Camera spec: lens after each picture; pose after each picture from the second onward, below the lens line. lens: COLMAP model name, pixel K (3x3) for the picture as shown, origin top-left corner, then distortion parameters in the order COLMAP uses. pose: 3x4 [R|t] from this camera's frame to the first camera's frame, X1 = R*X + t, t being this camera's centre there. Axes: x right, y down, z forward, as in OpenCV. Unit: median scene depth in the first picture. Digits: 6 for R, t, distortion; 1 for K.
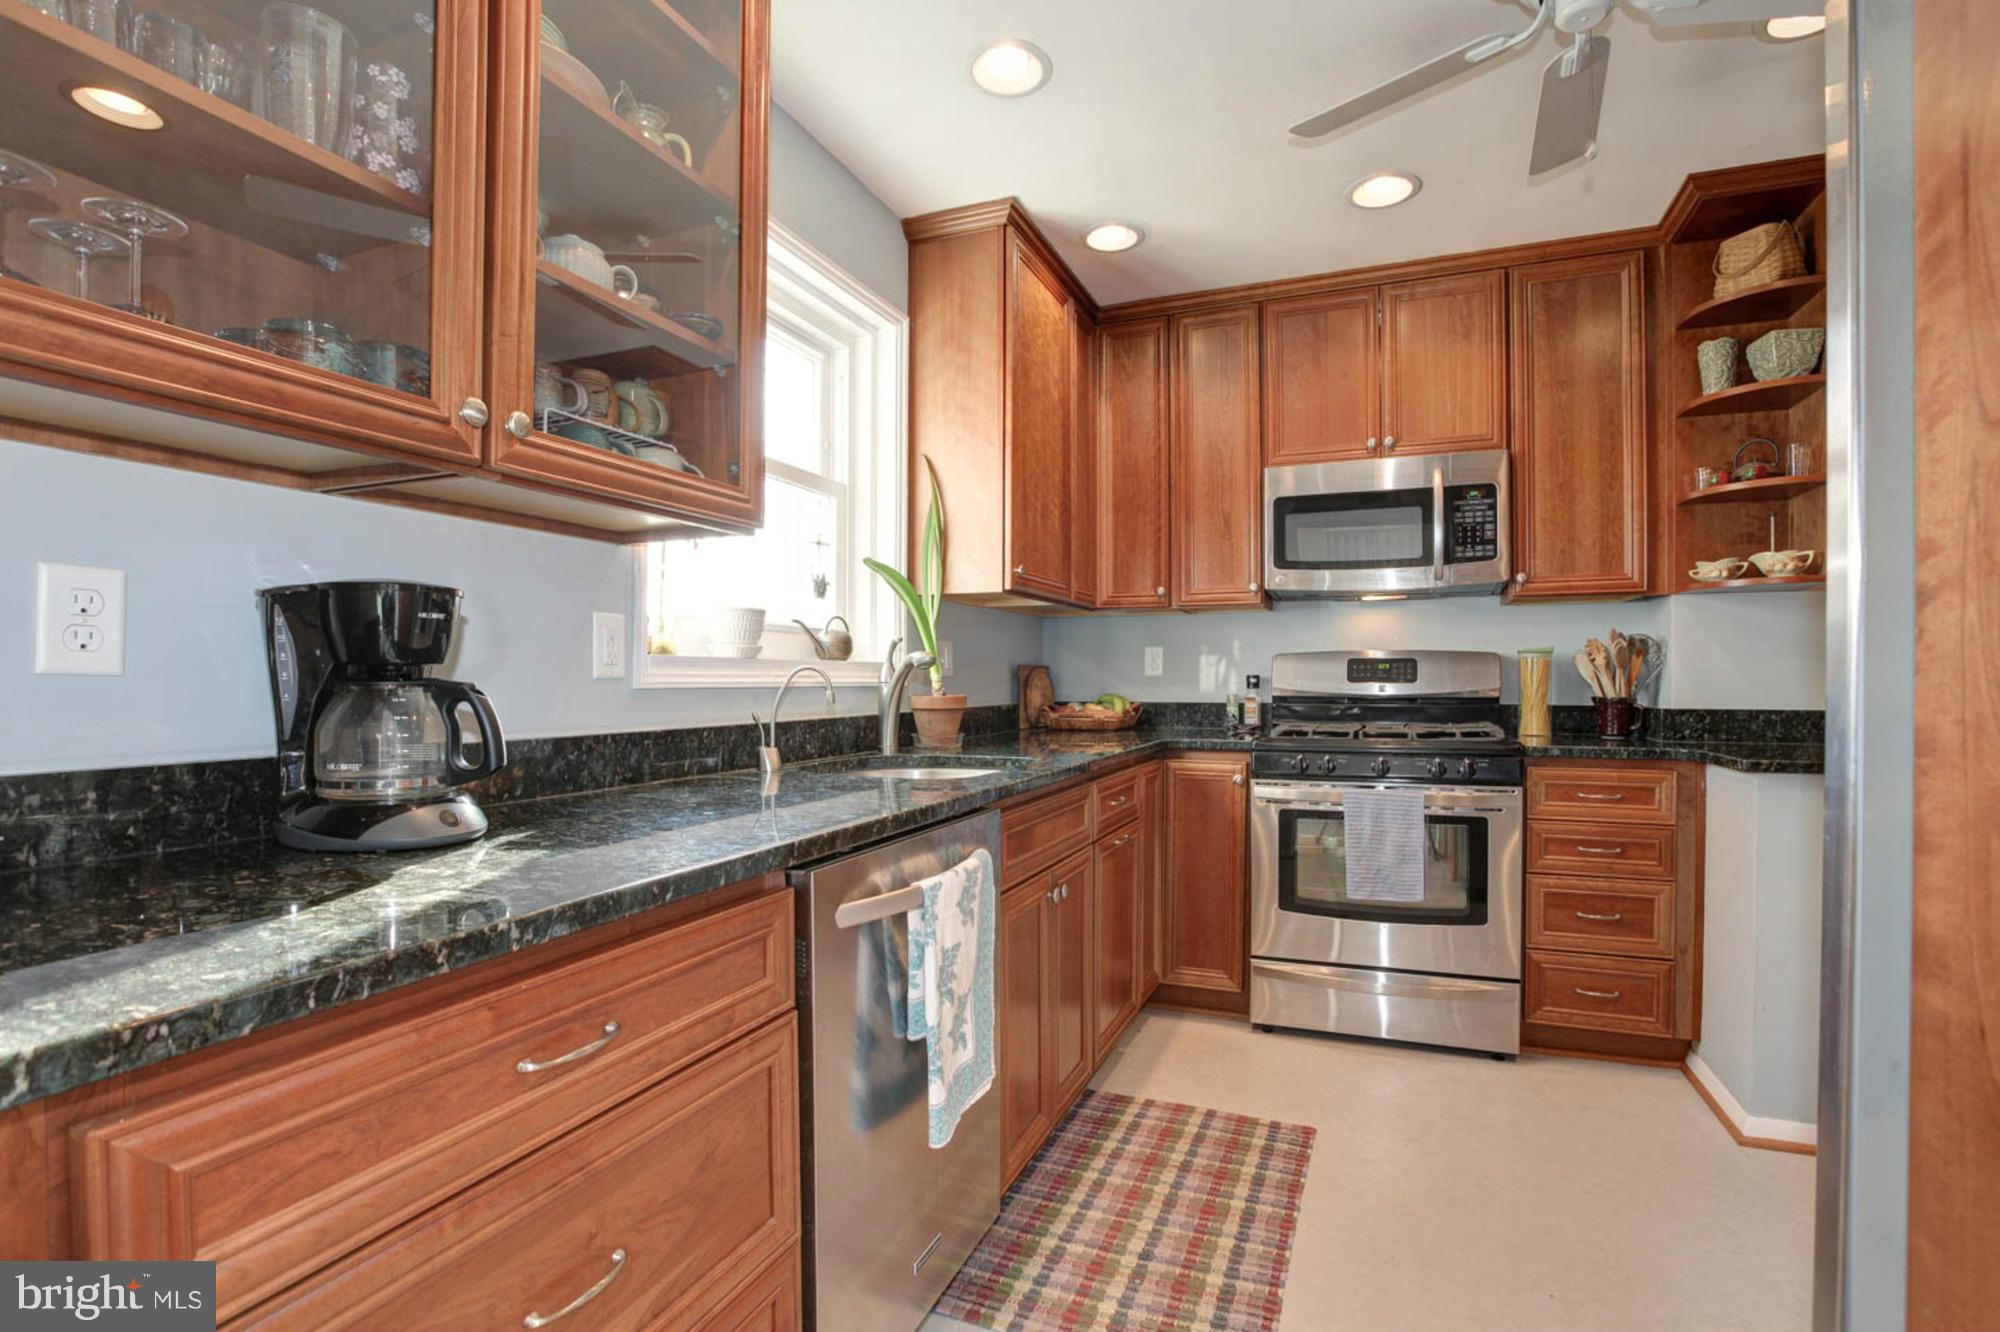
lens RADIAL K [[937.3, 0, 1042.9], [0, 937.3, 686.0], [0, 0, 1]] dist [-0.045432, 0.012698]
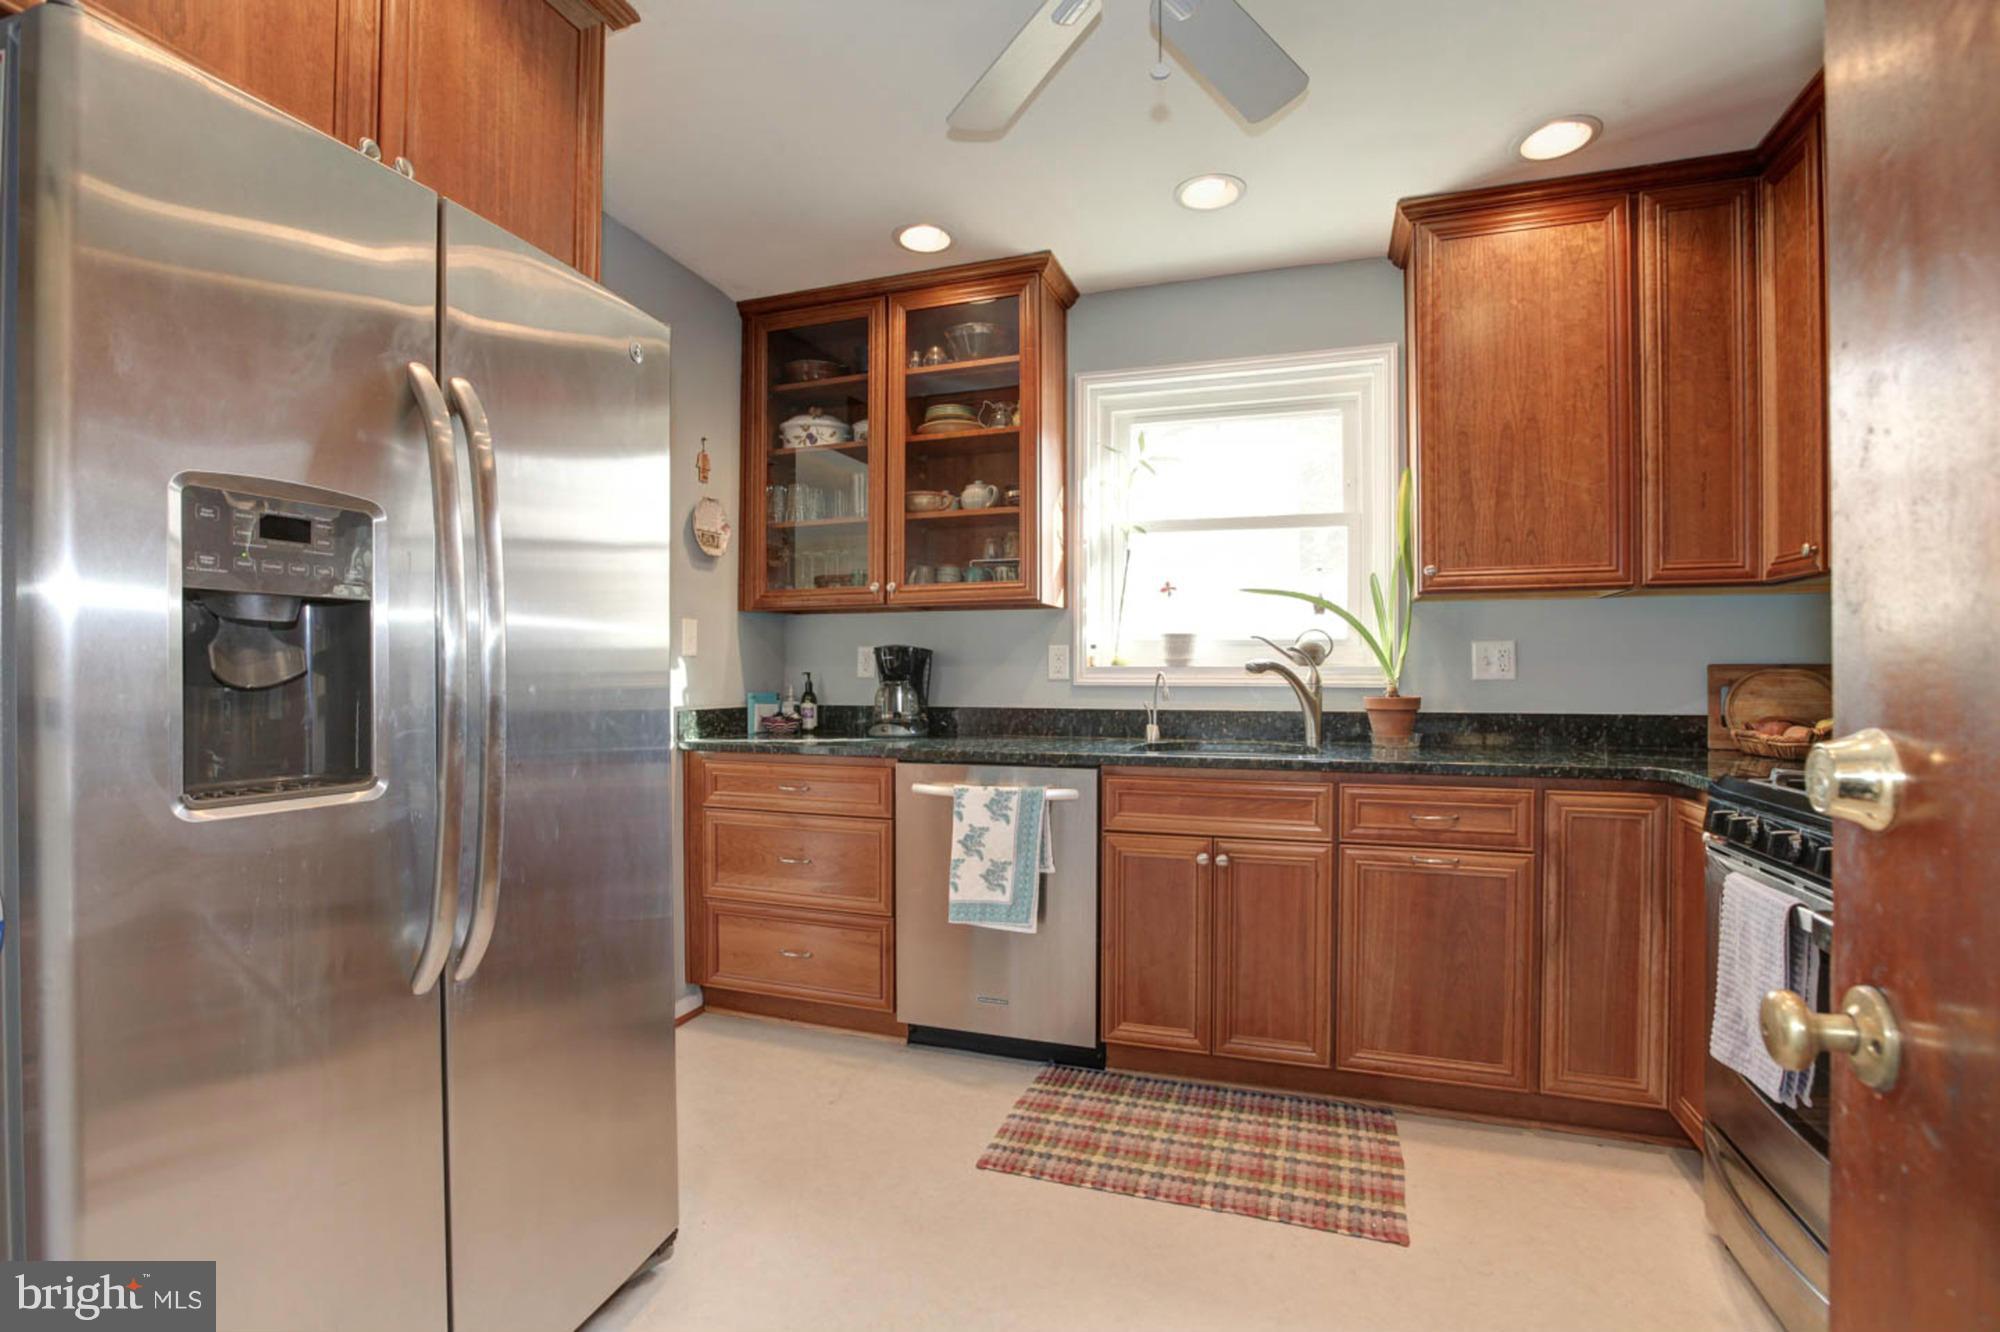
lens RADIAL K [[937.3, 0, 982.6], [0, 937.3, 673.9], [0, 0, 1]] dist [-0.045432, 0.012698]
pose [[-0.001846, -0.007030, -0.999974, 1.216668], [-0.010435, 0.999921, -0.007011, -0.005149], [0.999944, 0.010422, -0.001920, 0.703578]]
